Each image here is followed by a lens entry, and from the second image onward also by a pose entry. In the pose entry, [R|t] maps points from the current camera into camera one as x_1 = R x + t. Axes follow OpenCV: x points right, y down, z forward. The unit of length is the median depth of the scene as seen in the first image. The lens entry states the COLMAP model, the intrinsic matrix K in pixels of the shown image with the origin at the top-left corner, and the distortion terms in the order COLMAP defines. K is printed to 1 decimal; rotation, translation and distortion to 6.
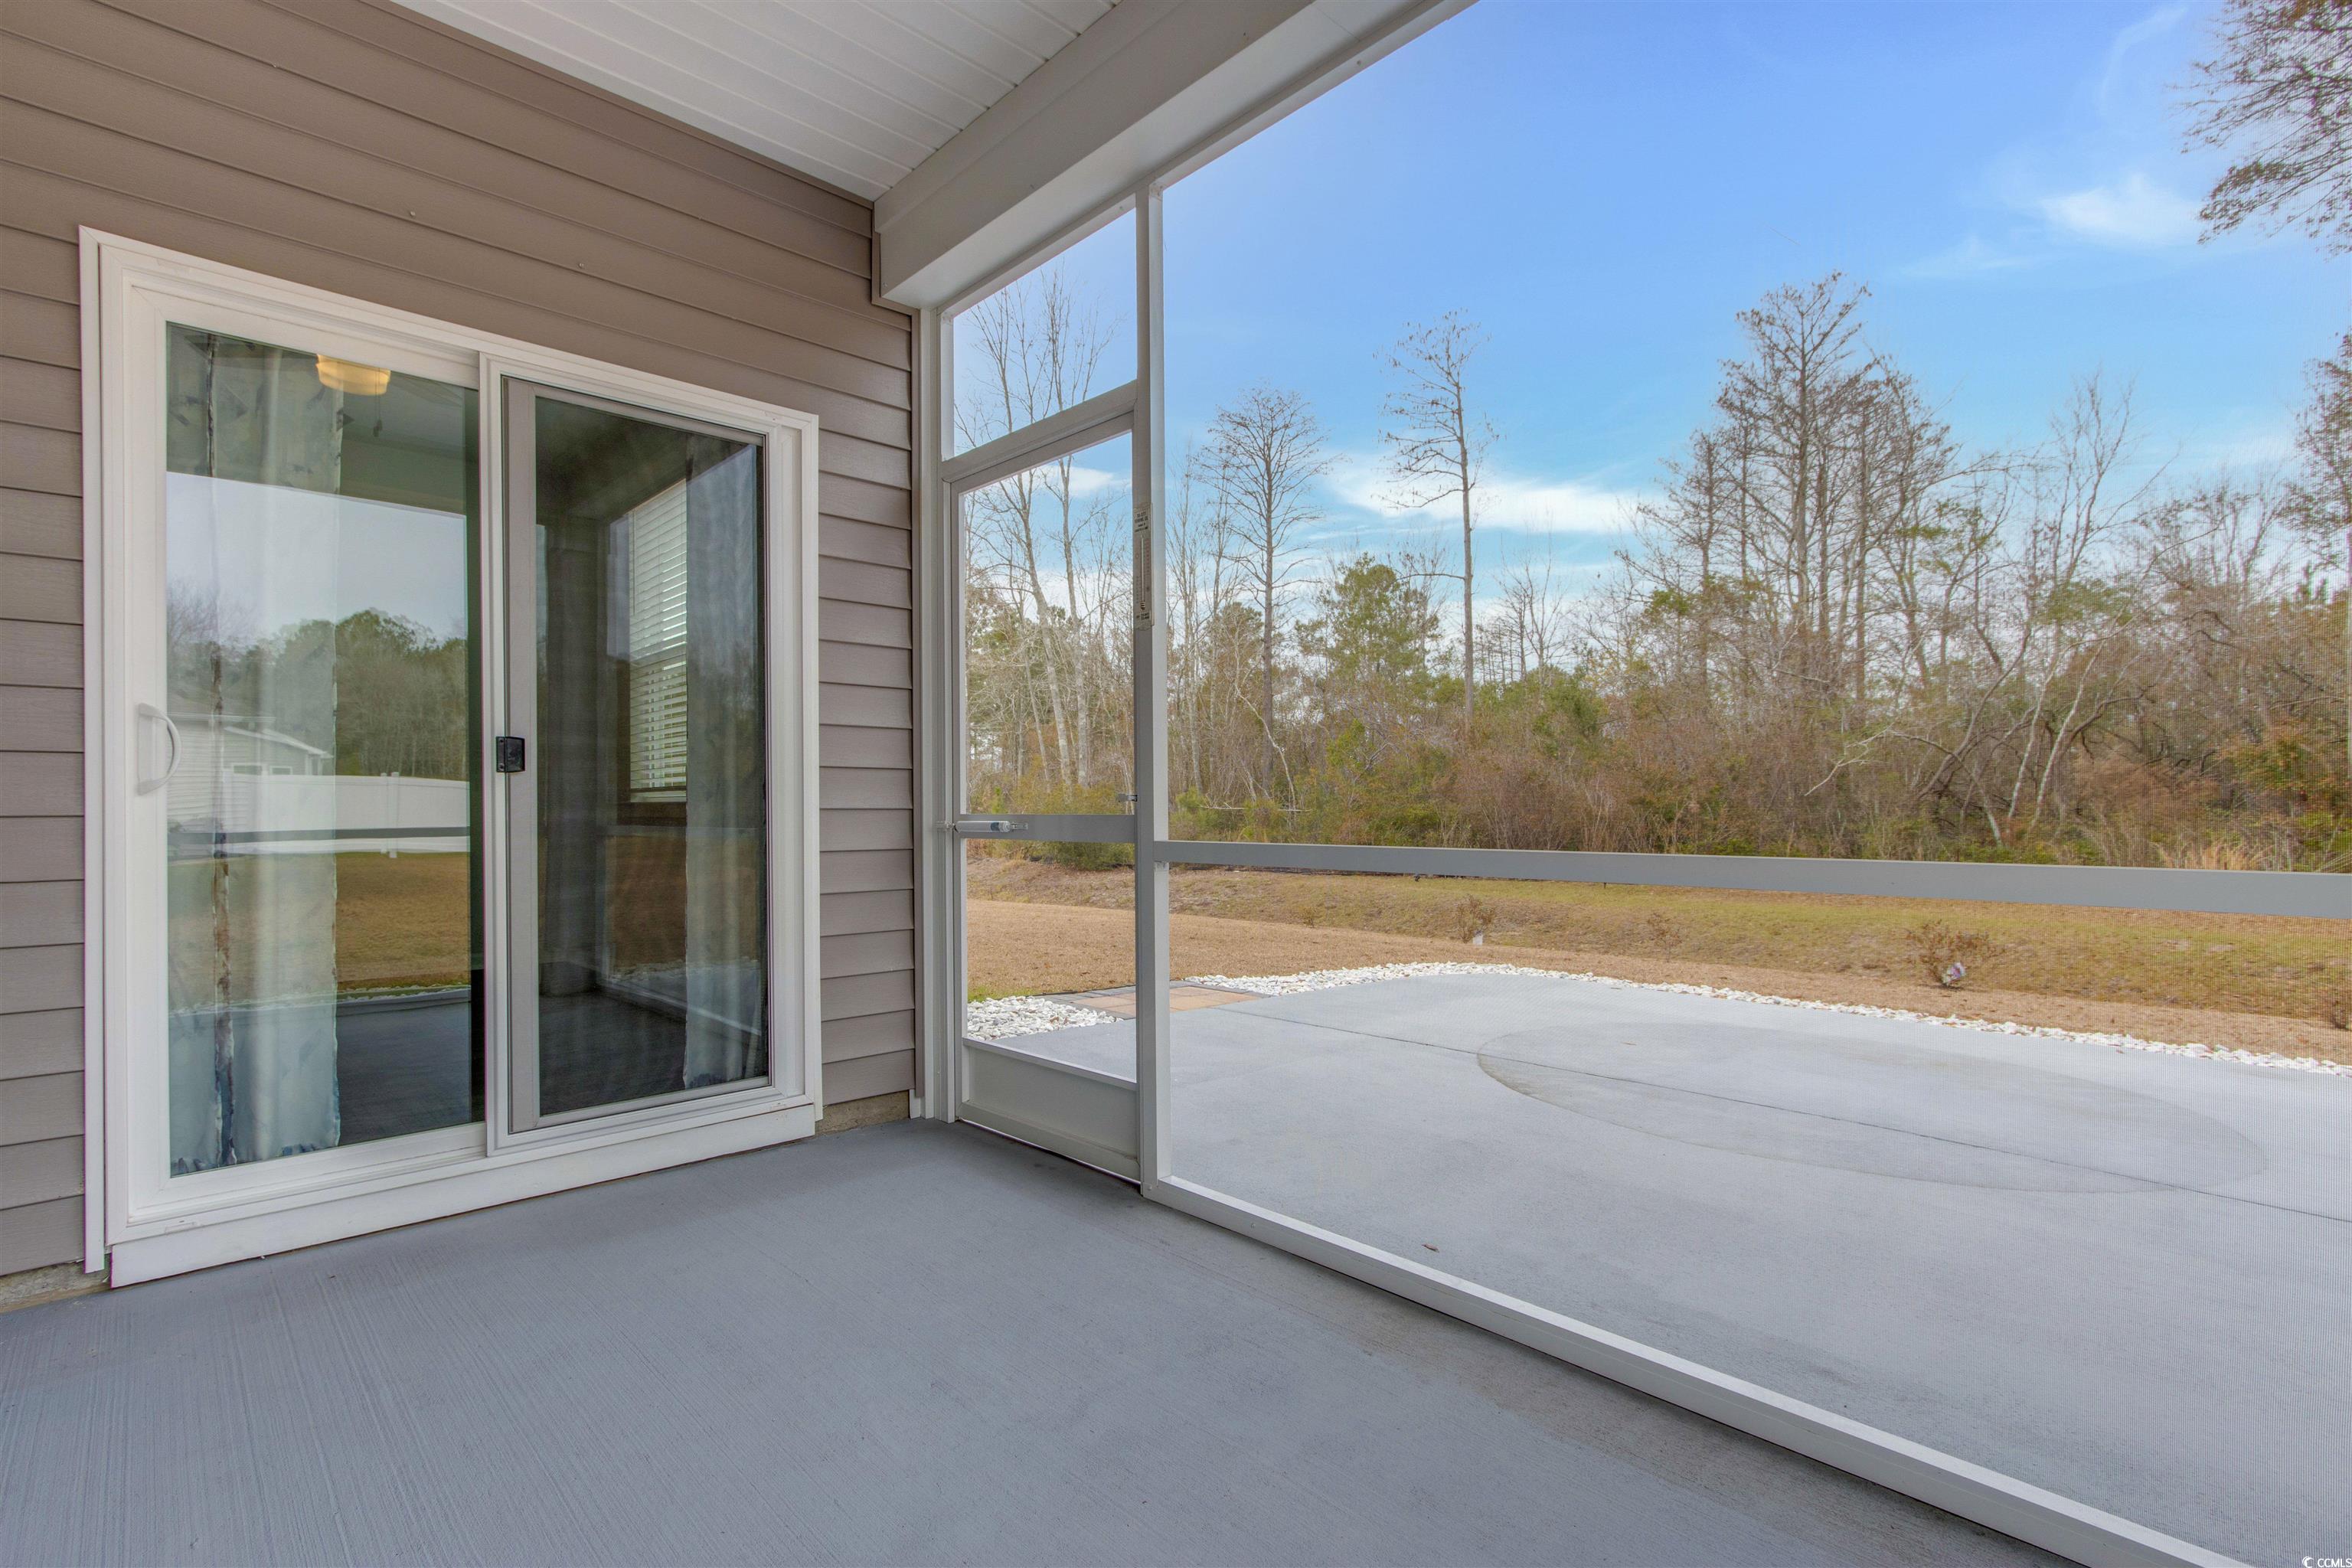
lens RADIAL K [[1102.1, 0, 1172.8], [0, 1102.1, 798.7], [0, 0, 1]] dist [-0.000154, 0.001387]
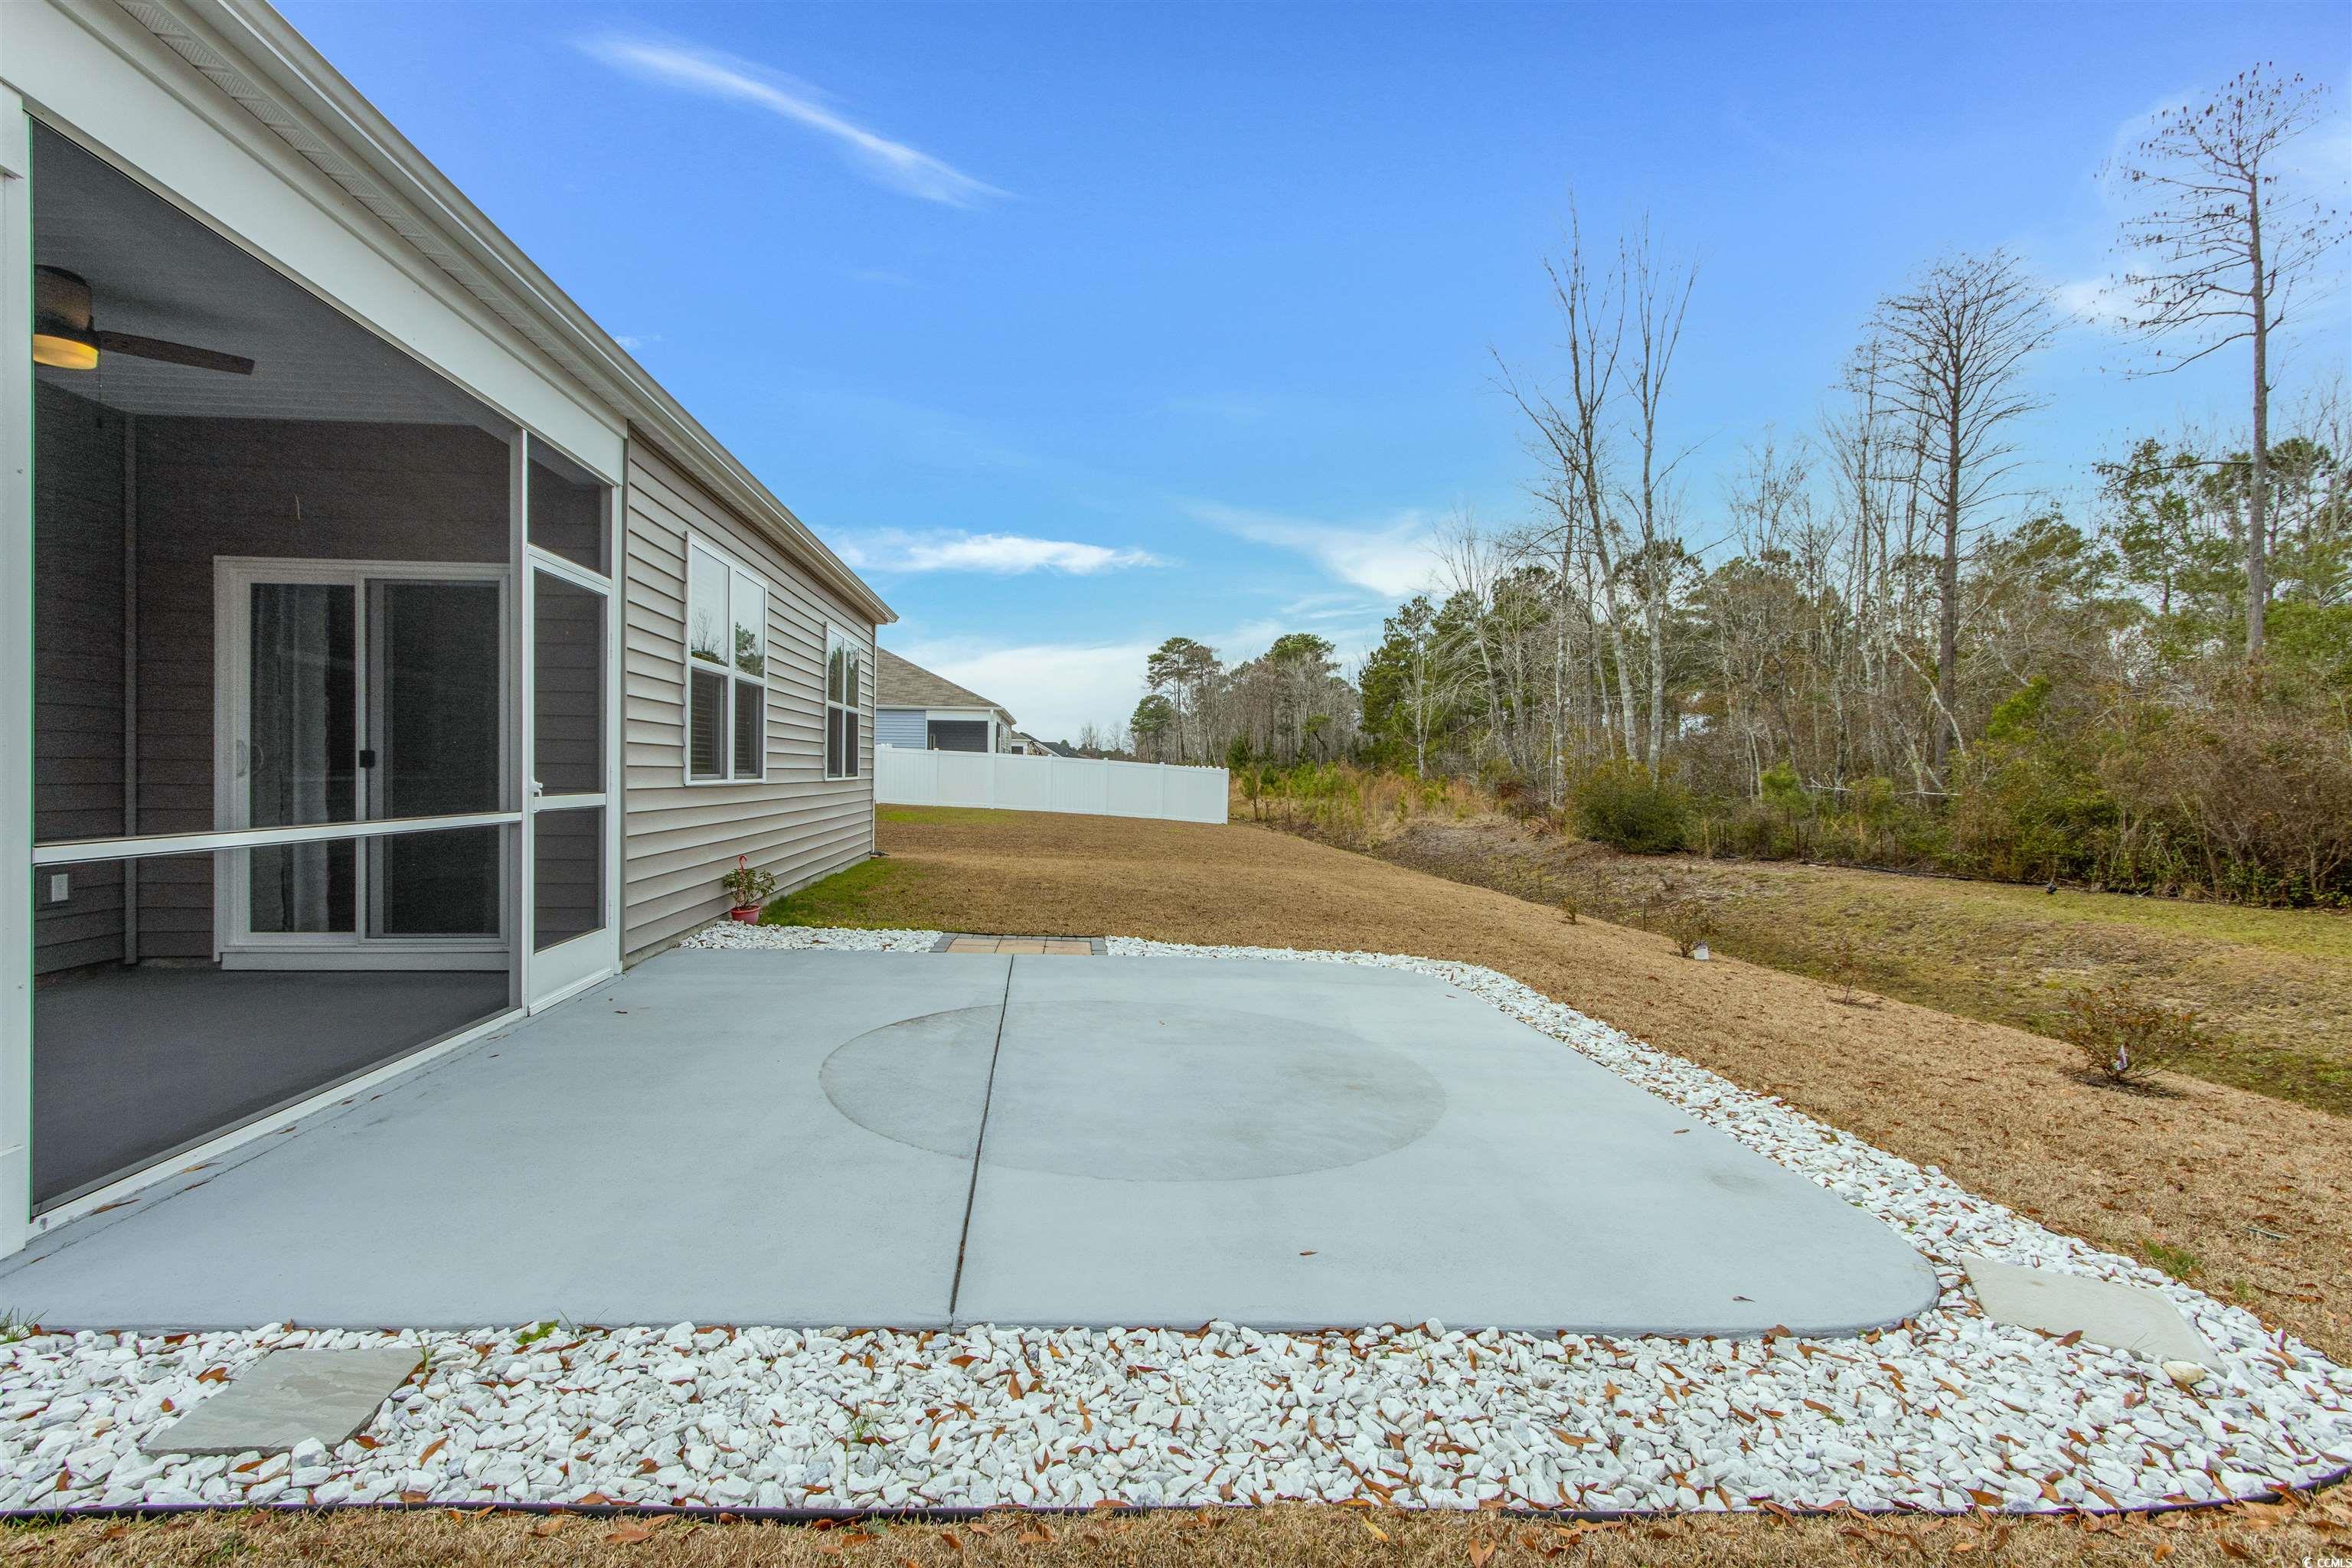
lens RADIAL K [[1108.2, 0, 1136.2], [0, 1108.2, 780.9], [0, 0, 1]] dist [0.004767, 0.001564]
pose [[0.776436, 0.016272, -0.629986, 1.573614], [-0.010911, 0.999864, 0.012377, -0.033013], [0.630102, -0.002736, 0.776508, 0.229996]]
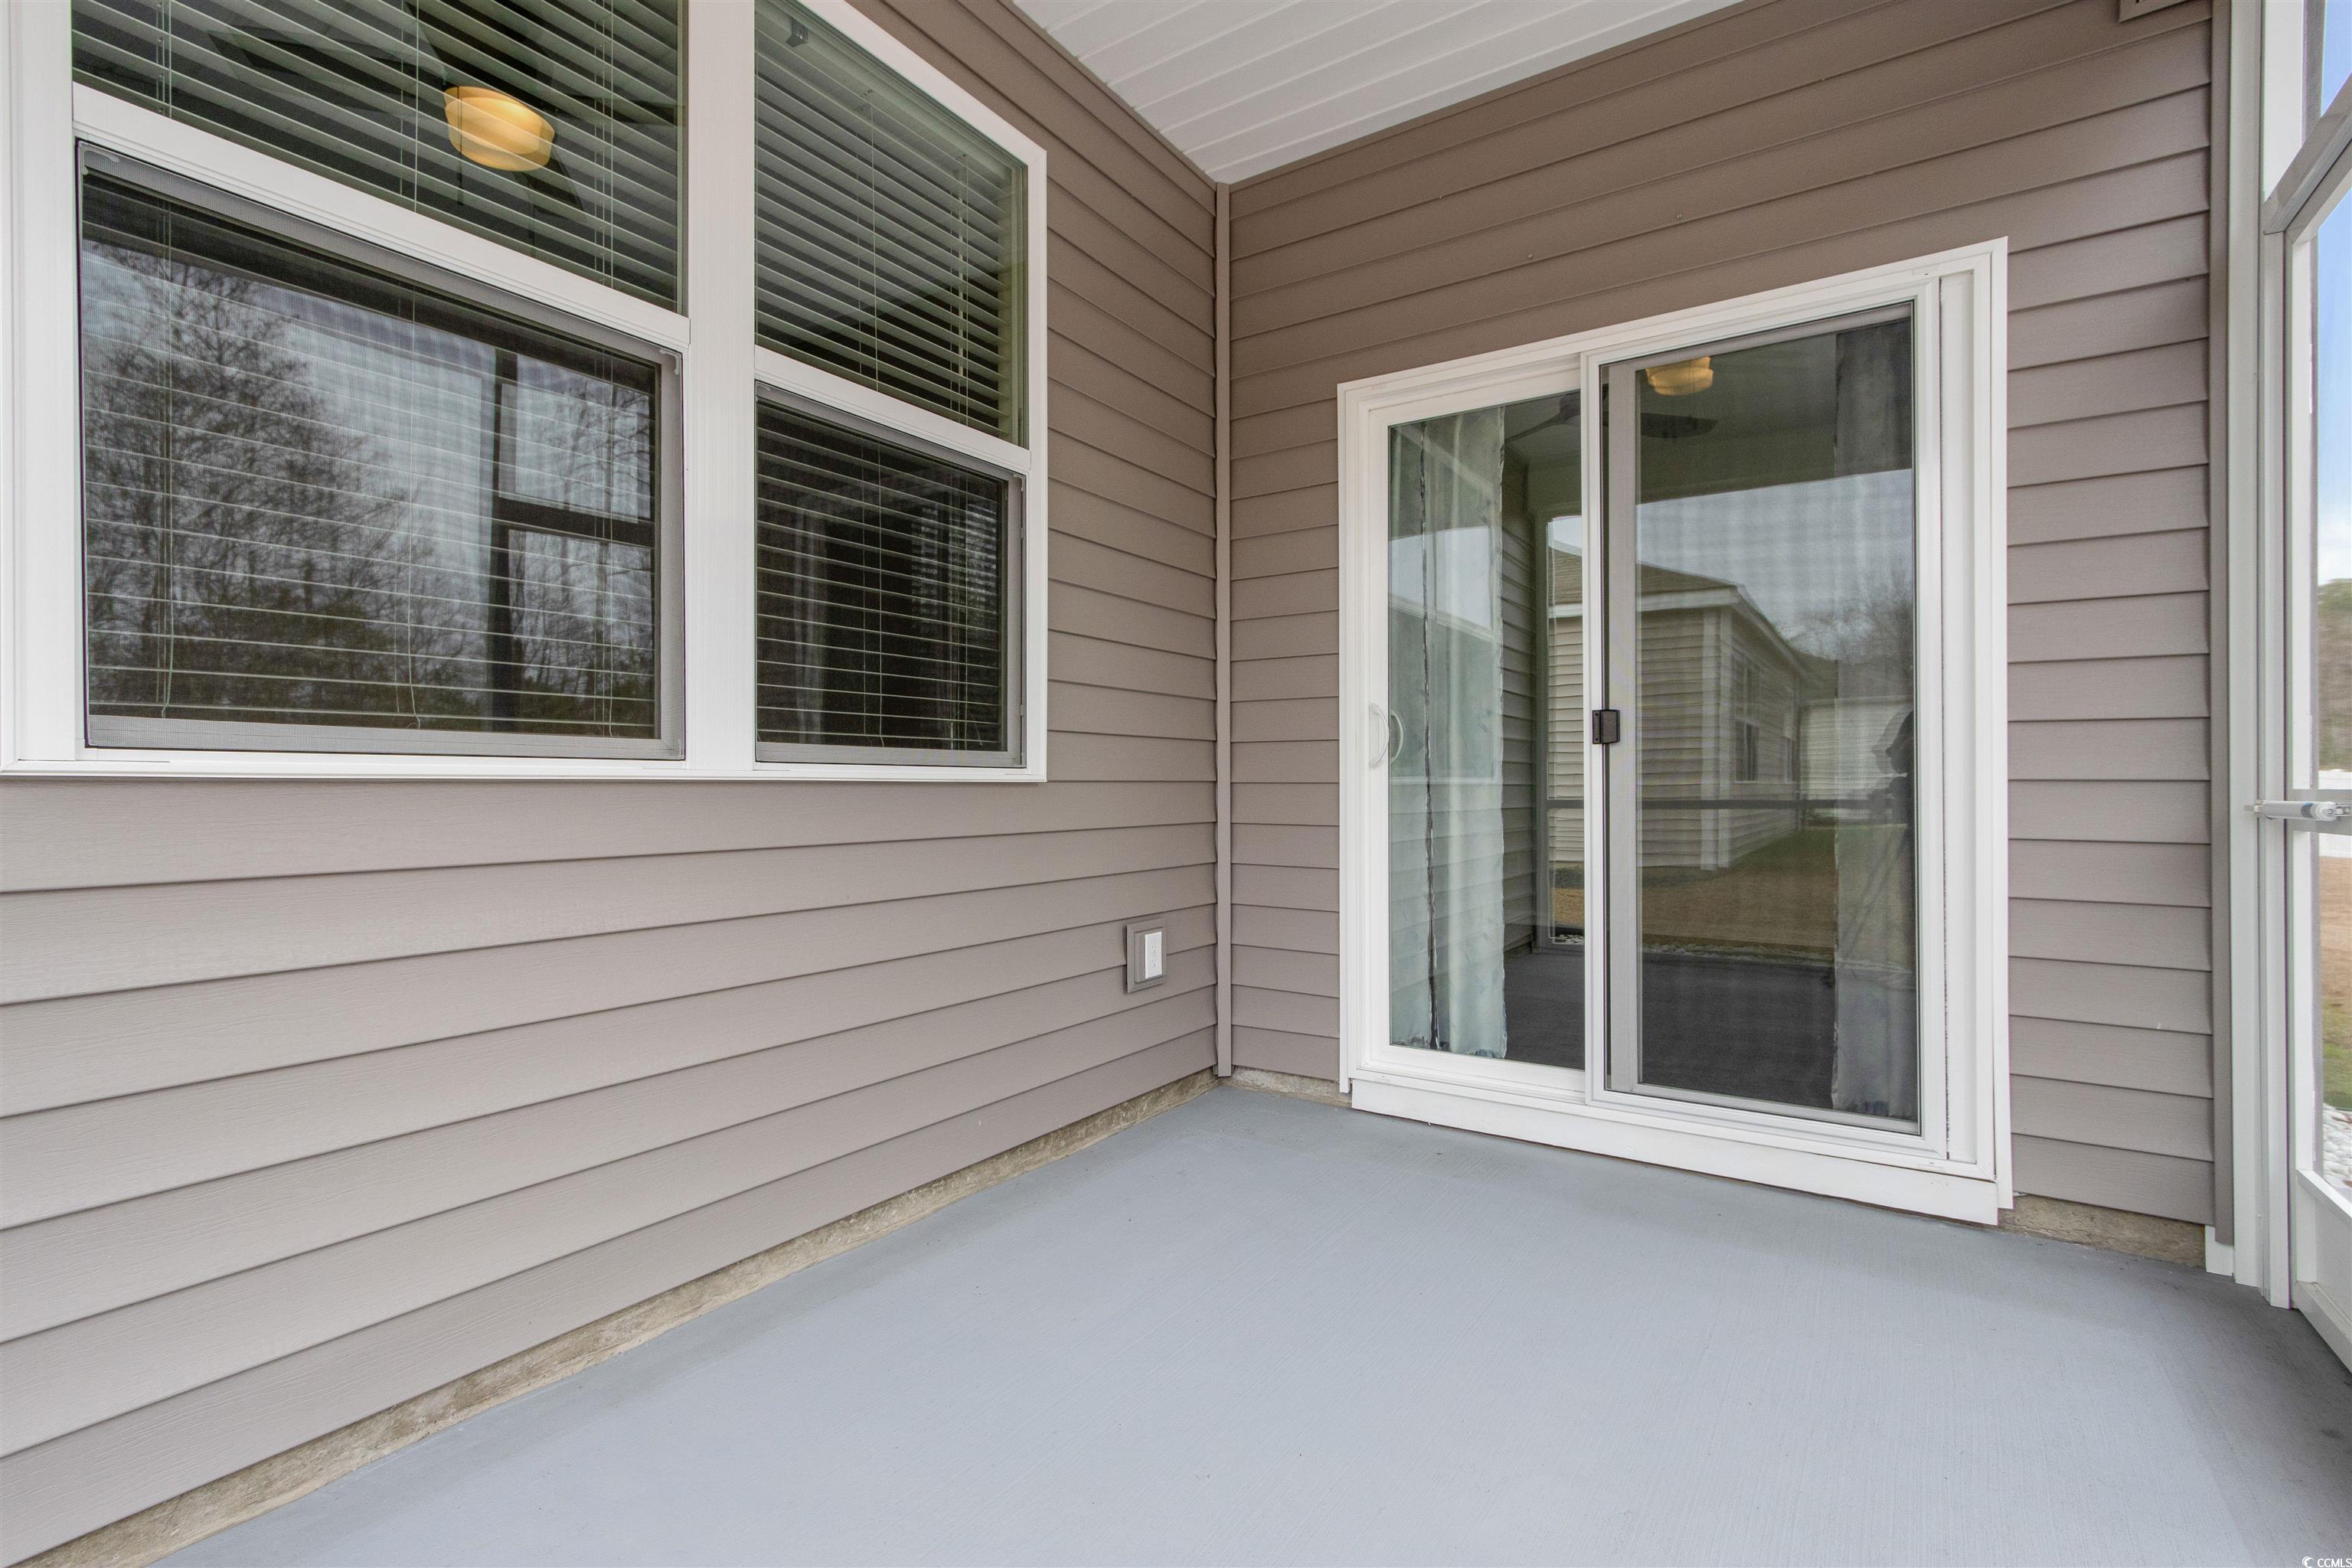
lens RADIAL K [[1108.2, 0, 1136.2], [0, 1108.2, 780.9], [0, 0, 1]] dist [0.004767, 0.001564]
pose [[0.207318, 0.002896, -0.978269, 0.278906], [0.005439, 0.999977, 0.004113, 0.003540], [0.978258, -0.006174, 0.207298, 0.289734]]
